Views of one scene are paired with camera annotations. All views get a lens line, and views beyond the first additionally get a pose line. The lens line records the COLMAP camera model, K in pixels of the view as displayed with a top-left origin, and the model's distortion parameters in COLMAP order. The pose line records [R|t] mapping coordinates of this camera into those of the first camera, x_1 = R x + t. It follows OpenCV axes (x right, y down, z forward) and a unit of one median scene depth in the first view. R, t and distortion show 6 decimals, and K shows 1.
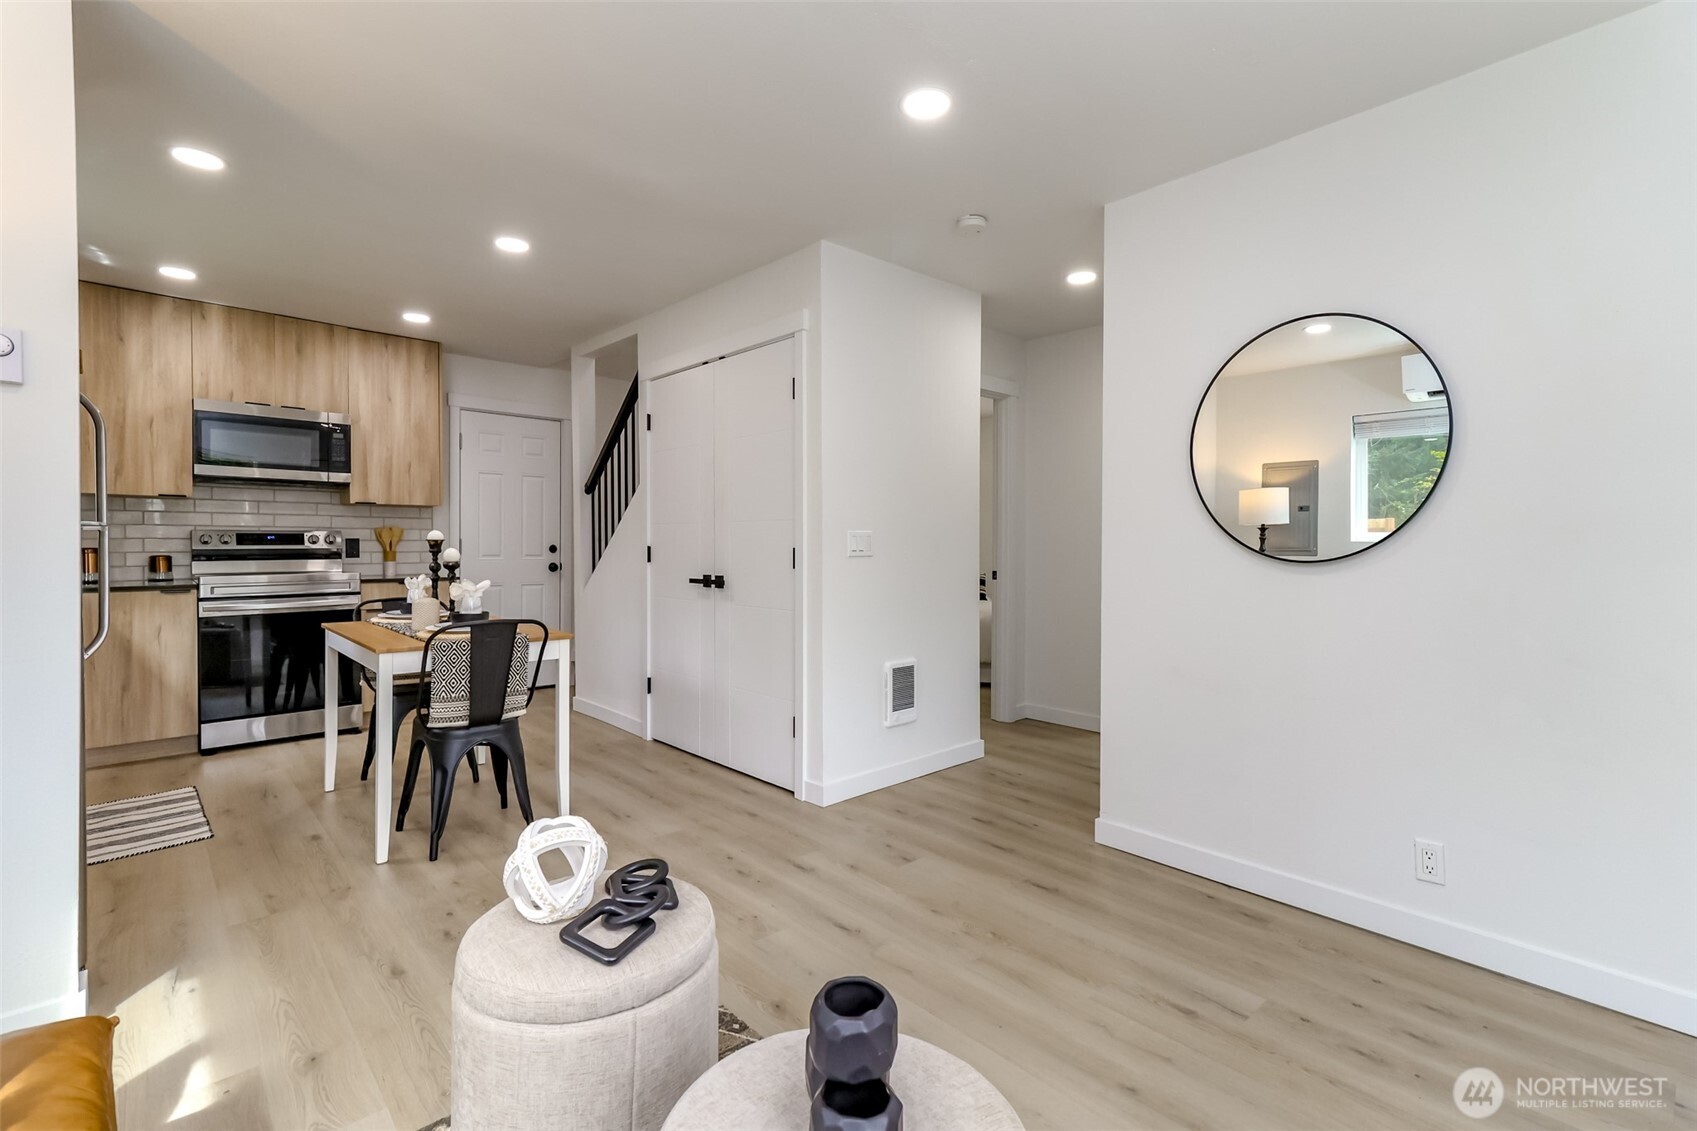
lens RADIAL K [[773.9, 0, 861.7], [0, 773.9, 554.3], [0, 0, 1]] dist [0.023080, 0.000287]
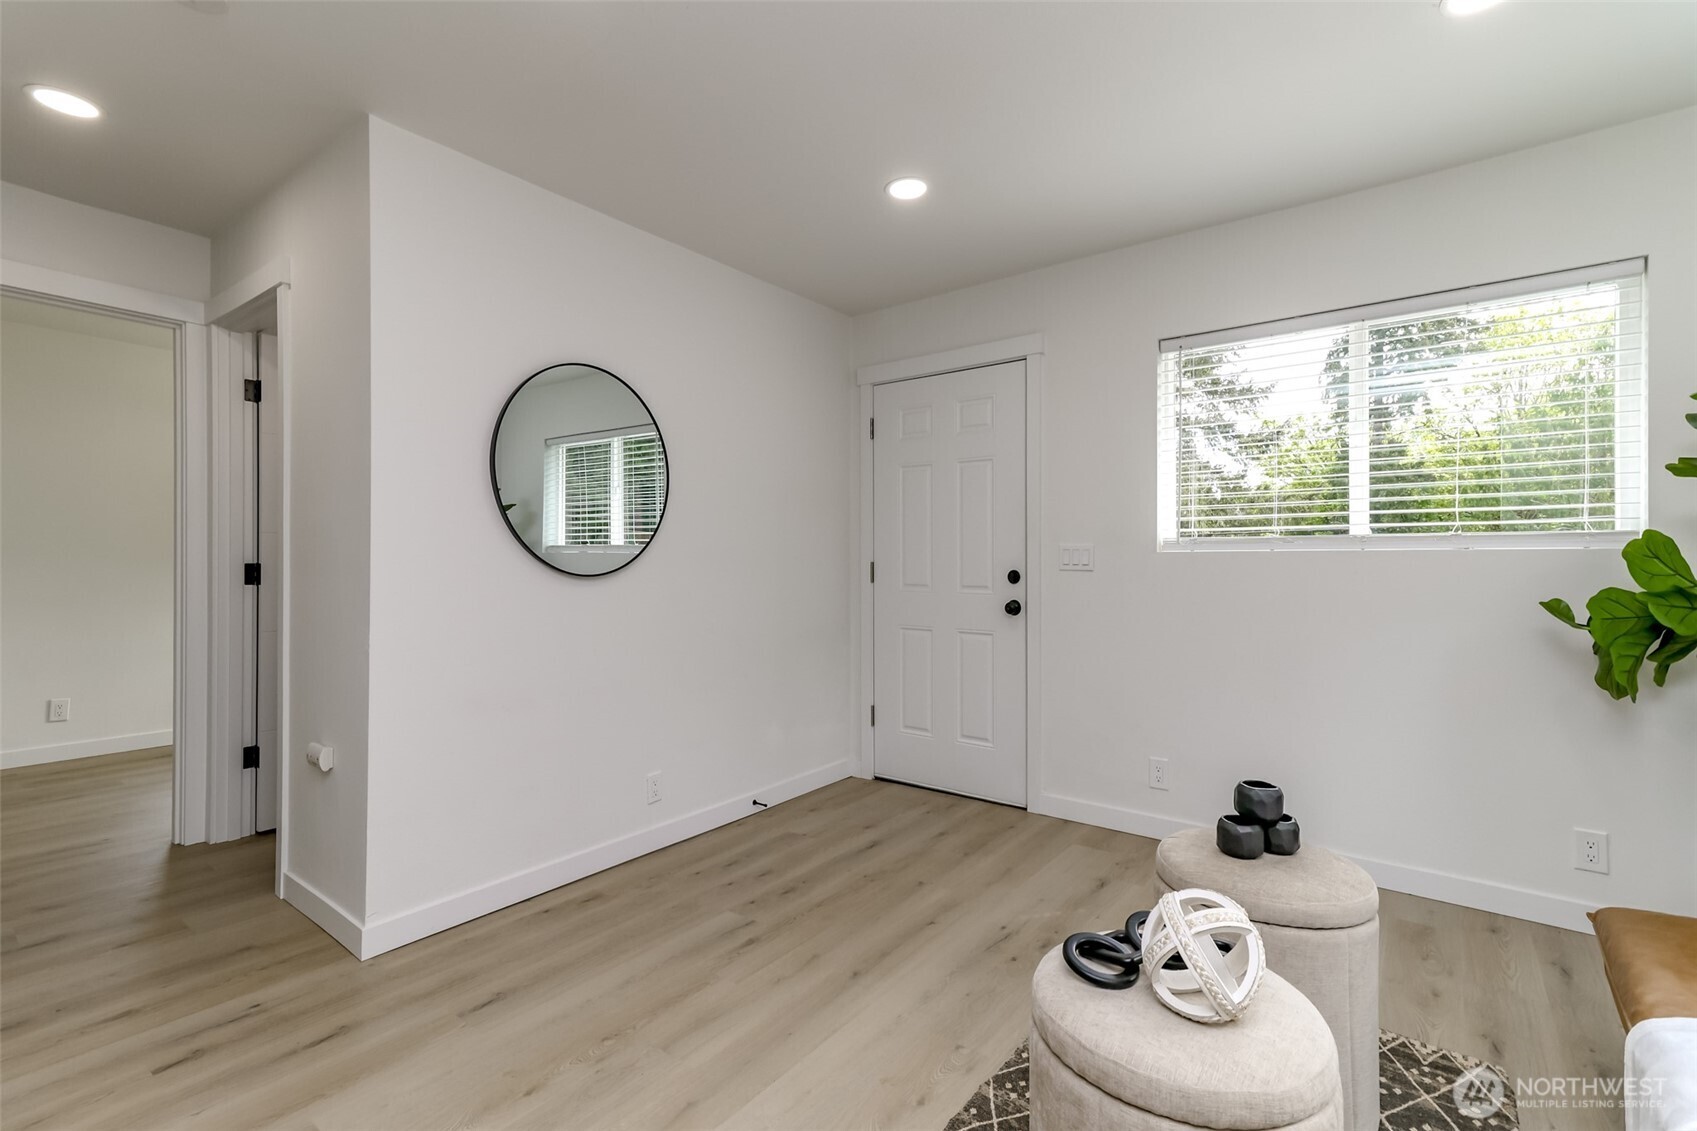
lens RADIAL K [[757.0, 0, 847.6], [0, 757.0, 557.6], [0, 0, 1]] dist [0.017184, 0.000172]
pose [[-0.172788, 0.000386, 0.984959, -0.347087], [0.008146, 0.999966, 0.001037, -0.008189], [-0.984925, 0.008203, -0.172786, 0.464268]]
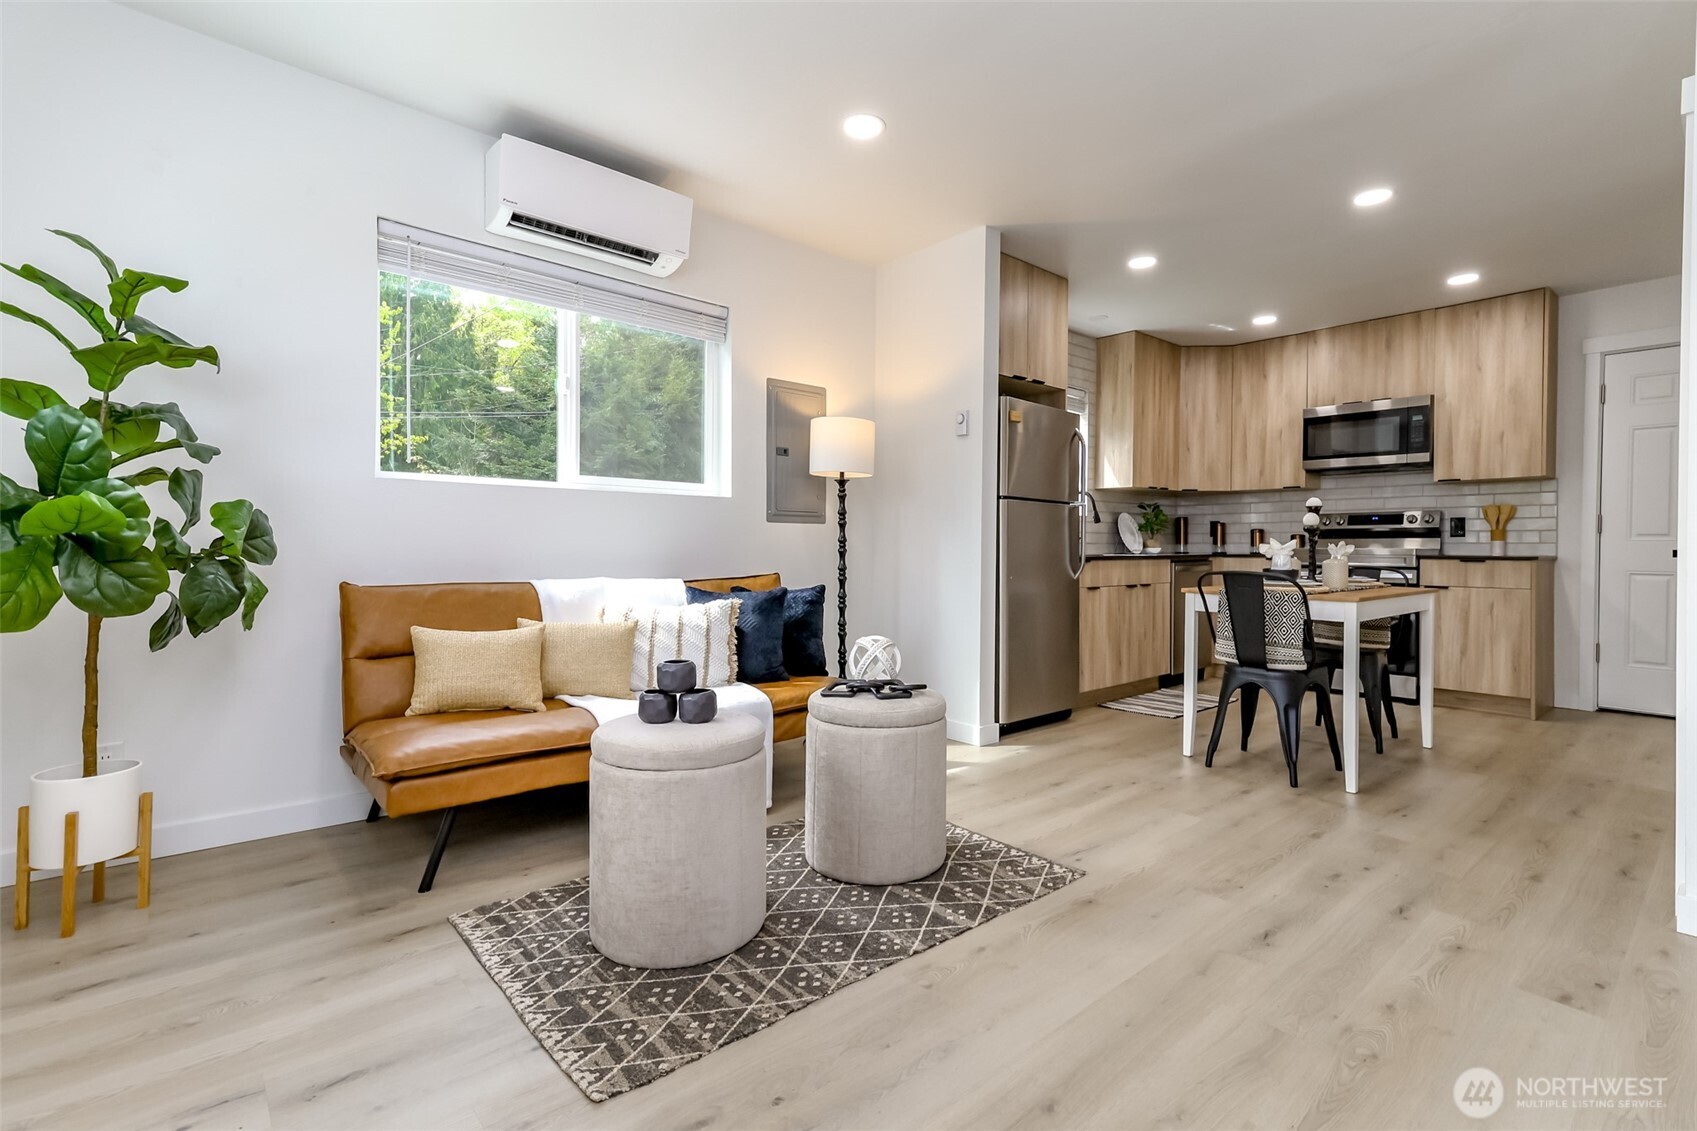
lens RADIAL K [[783.9, 0, 844.6], [0, 783.9, 547.4], [0, 0, 1]] dist [0.026468, -0.000375]
pose [[-0.039303, -0.002910, -0.999223, 0.443393], [-0.021857, 0.999759, -0.002052, 0.042089], [0.998988, 0.021759, -0.039357, 0.304957]]
